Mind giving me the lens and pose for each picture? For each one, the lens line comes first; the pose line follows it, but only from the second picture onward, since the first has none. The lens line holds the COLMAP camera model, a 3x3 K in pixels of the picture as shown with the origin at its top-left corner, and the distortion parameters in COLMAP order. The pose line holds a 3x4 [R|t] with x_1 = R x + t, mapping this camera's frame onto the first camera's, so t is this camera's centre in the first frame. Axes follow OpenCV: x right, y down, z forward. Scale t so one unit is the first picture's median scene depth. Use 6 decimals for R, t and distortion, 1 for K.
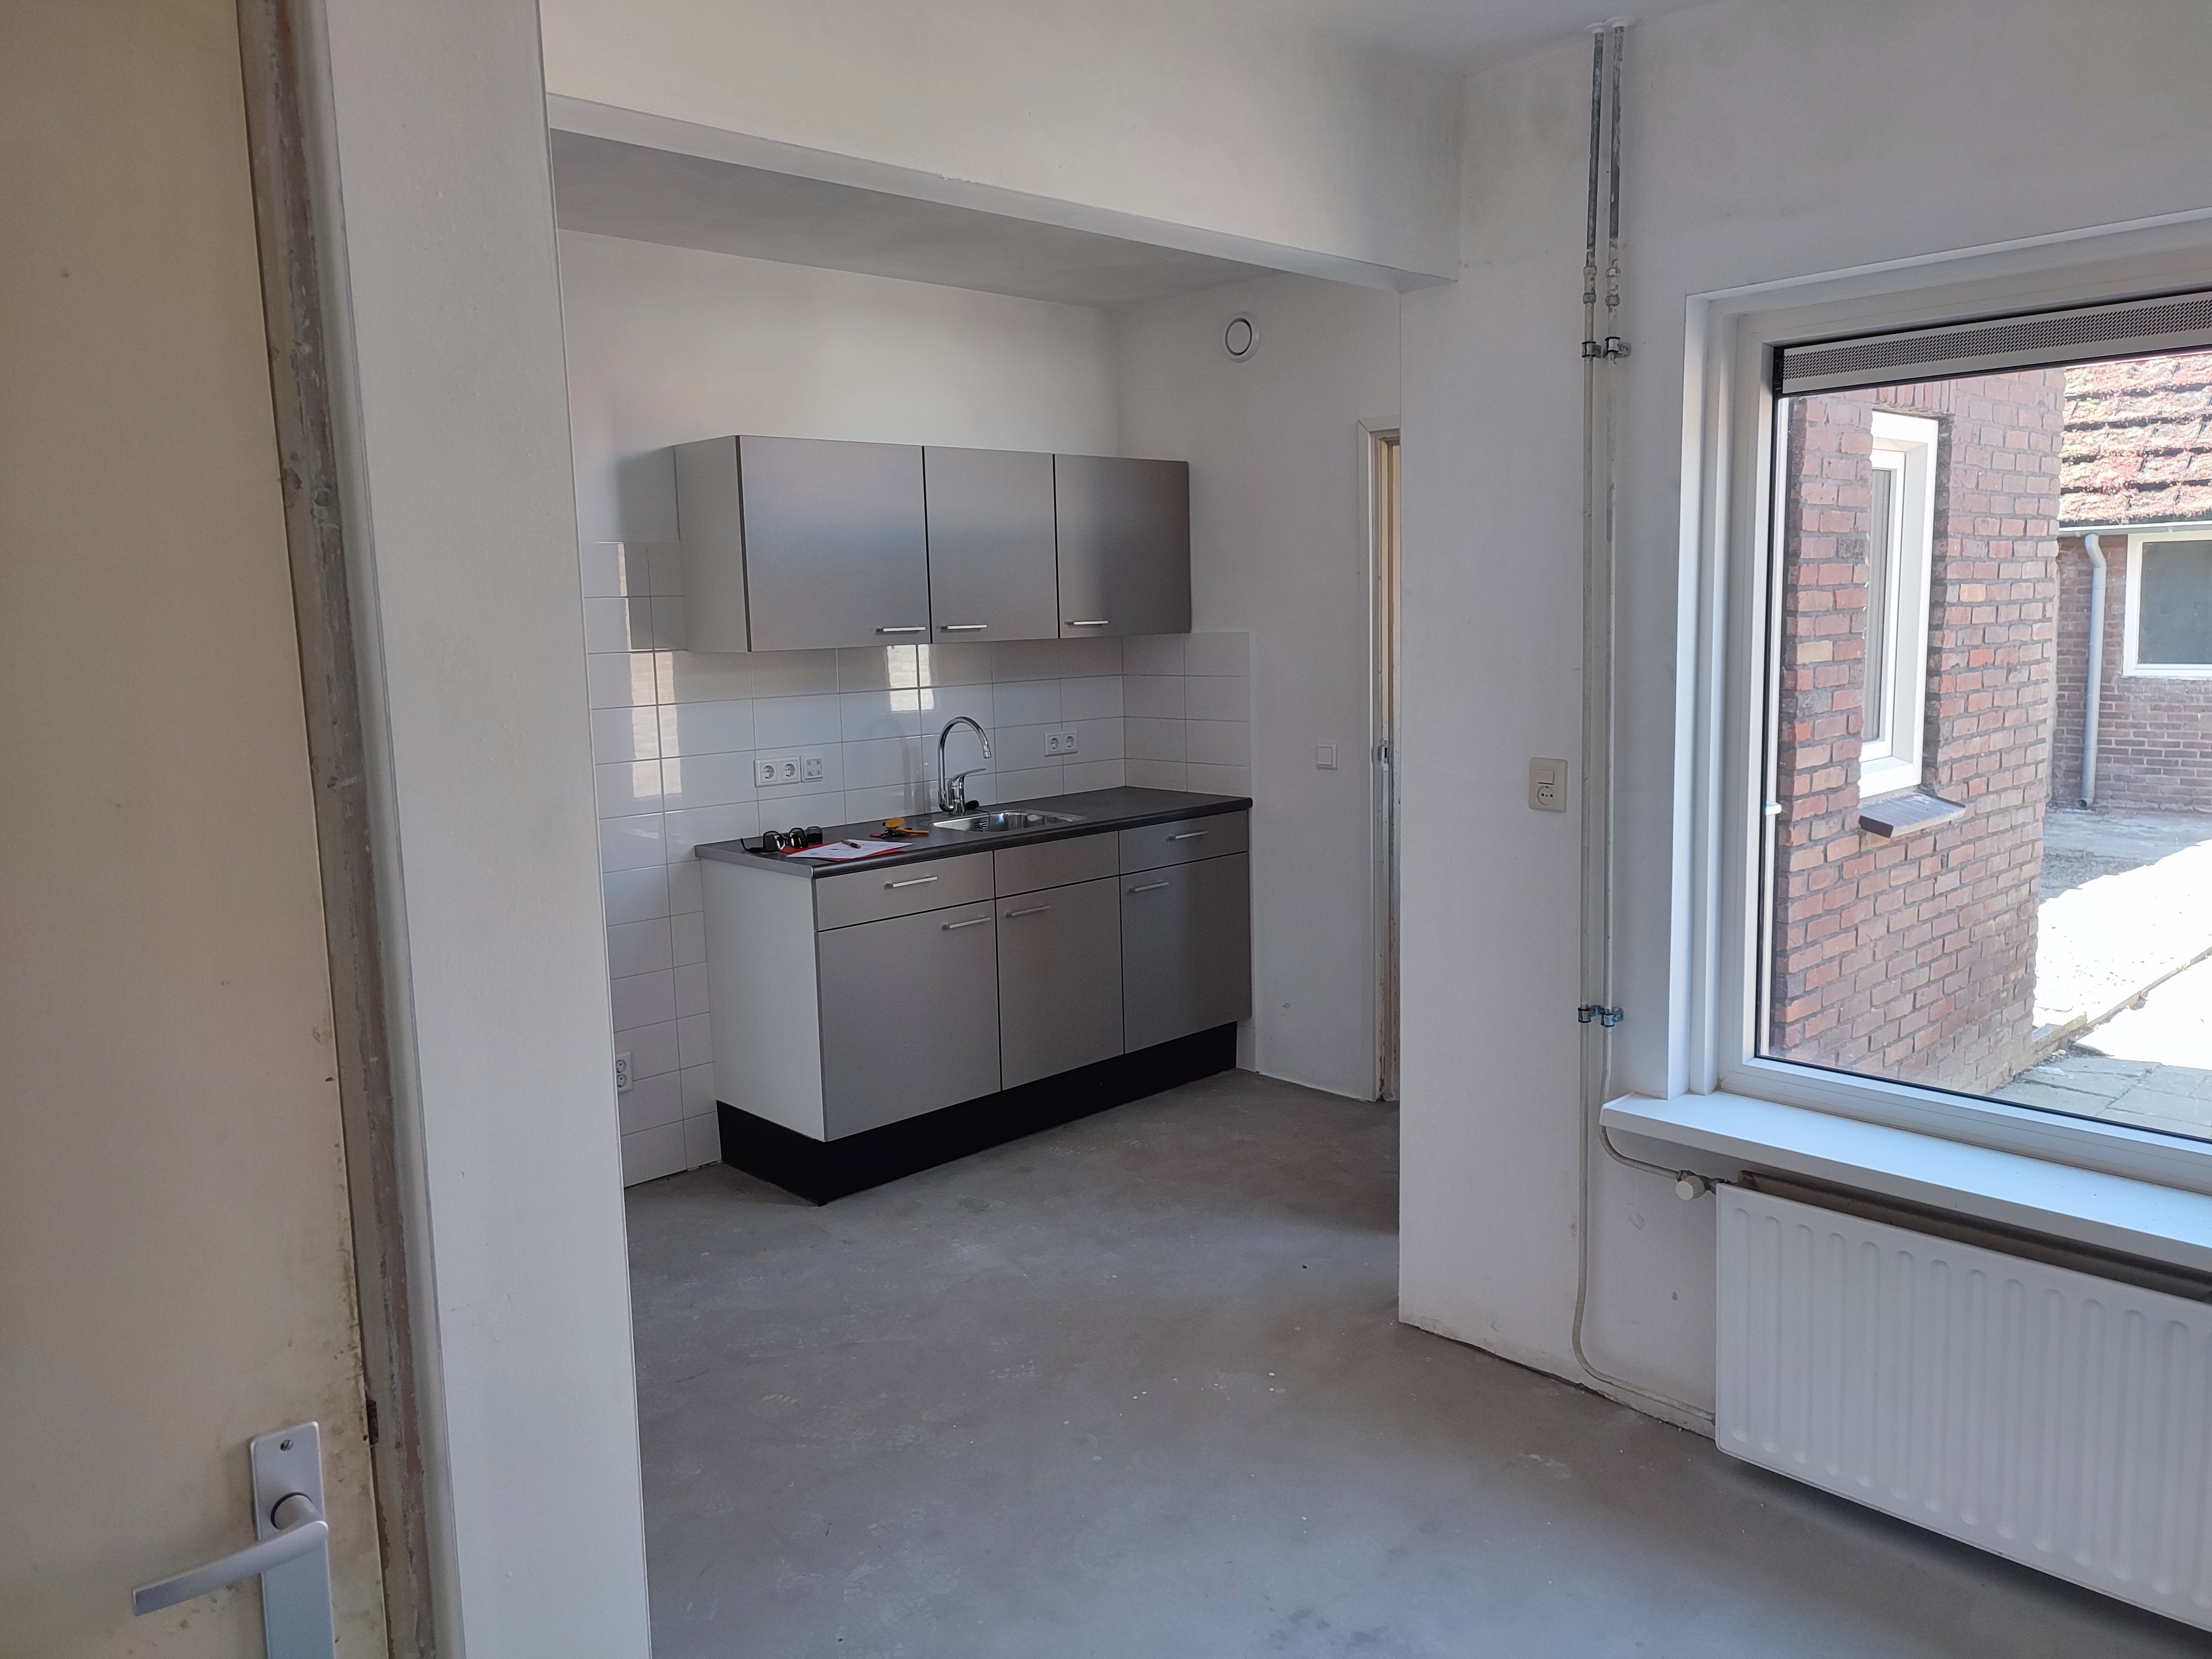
lens RADIAL K [[1615.4, 0, 1103.4], [0, 1615.4, 812.7], [0, 0, 1]] dist [0.062378, -0.072298]
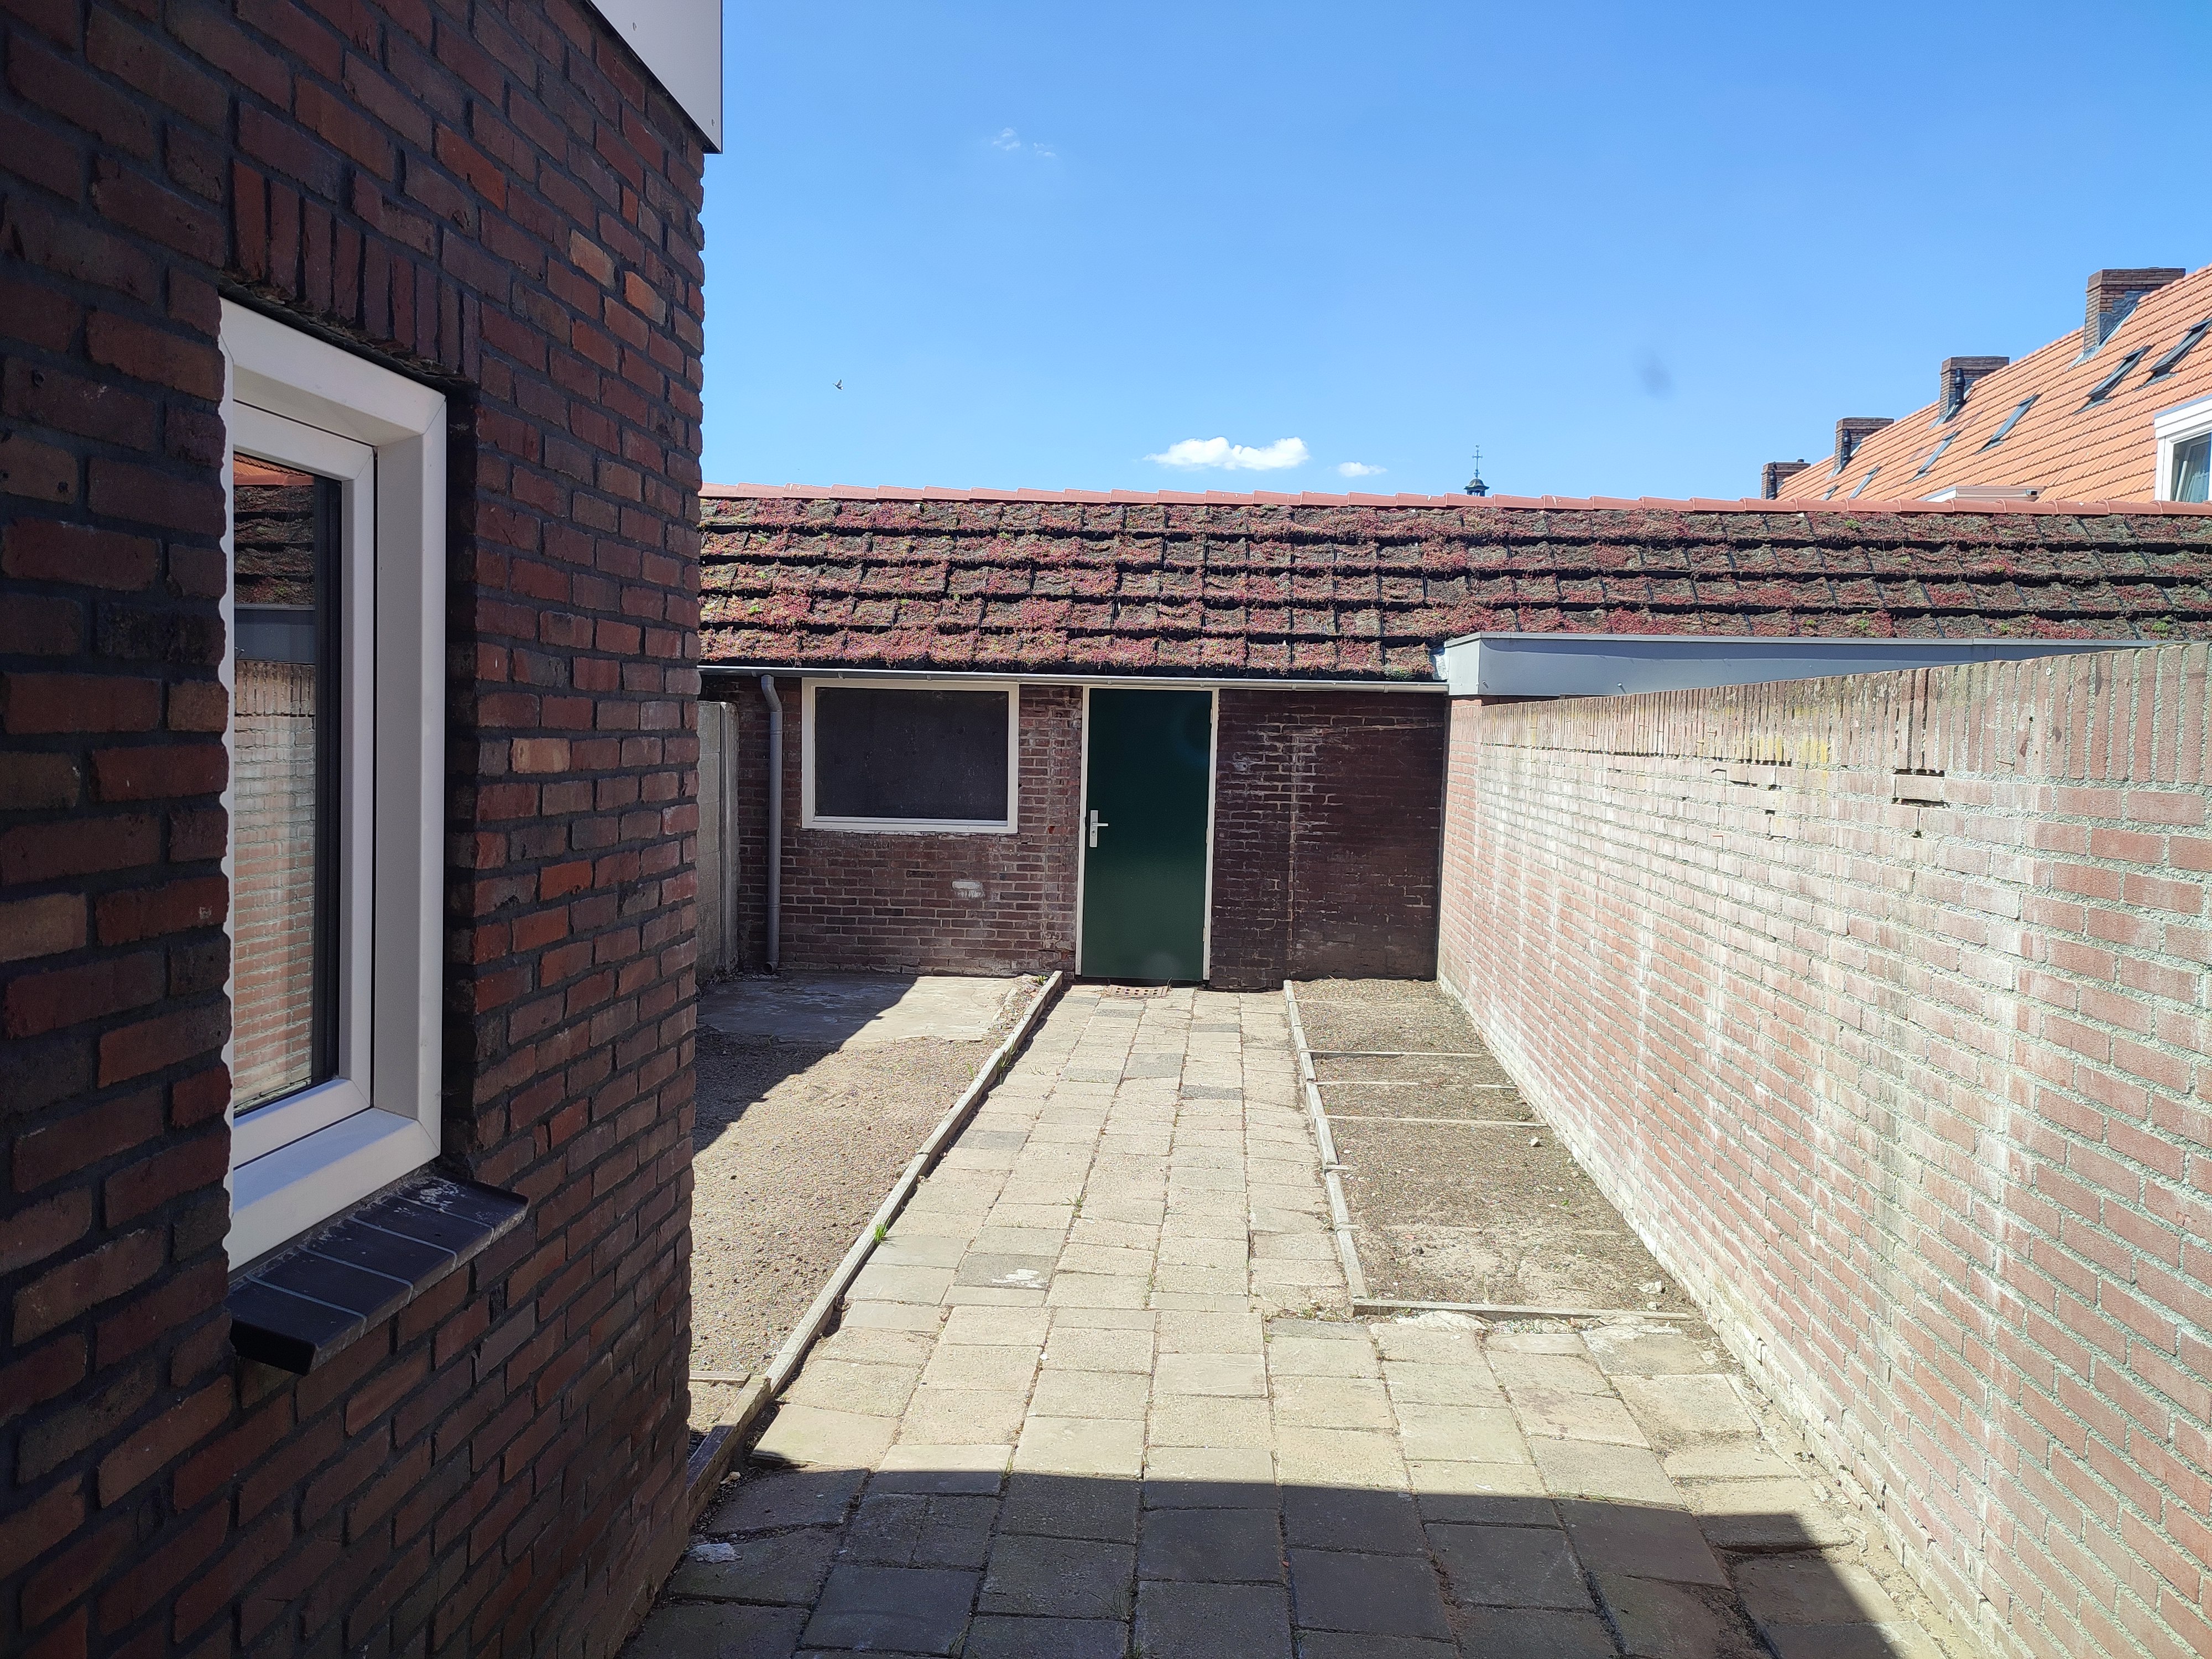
lens RADIAL K [[1615.4, 0, 1103.4], [0, 1615.4, 812.7], [0, 0, 1]] dist [0.062378, -0.072298]
pose [[0.738745, 0.006605, 0.673953, 0.257305], [0.043189, 0.997433, -0.057116, -0.064565], [-0.672600, 0.071302, 0.736563, 0.410799]]
